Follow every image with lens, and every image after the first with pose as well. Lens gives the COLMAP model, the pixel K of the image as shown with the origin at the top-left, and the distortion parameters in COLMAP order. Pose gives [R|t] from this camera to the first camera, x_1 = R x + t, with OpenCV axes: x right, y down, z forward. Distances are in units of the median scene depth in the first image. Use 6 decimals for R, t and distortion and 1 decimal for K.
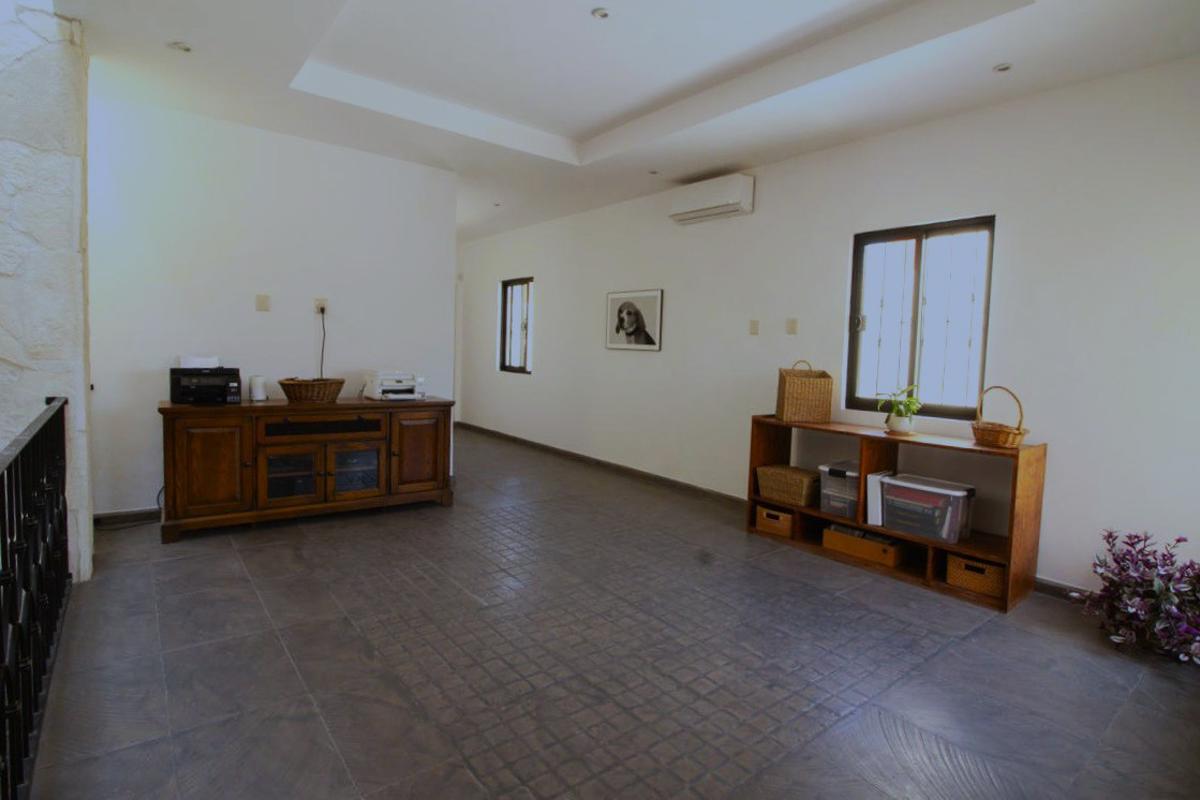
lens RADIAL K [[572.6, 0, 603.7], [0, 572.6, 388.3], [0, 0, 1]] dist [0.000941, -0.017267]
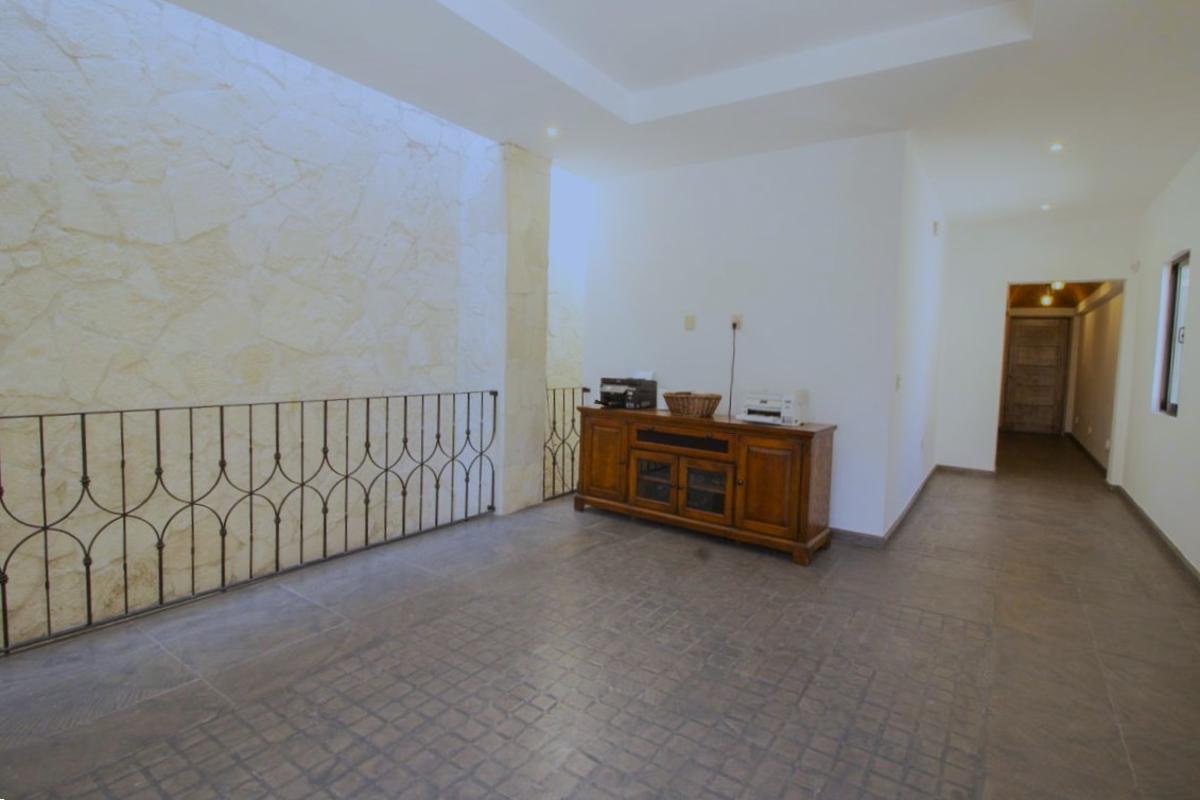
lens RADIAL K [[572.6, 0, 603.7], [0, 572.6, 388.3], [0, 0, 1]] dist [0.000941, -0.017267]
pose [[0.316941, 0.034555, -0.947816, 0.466355], [-0.084211, 0.996414, 0.008167, -0.022176], [0.944699, 0.077228, 0.318715, 0.590749]]
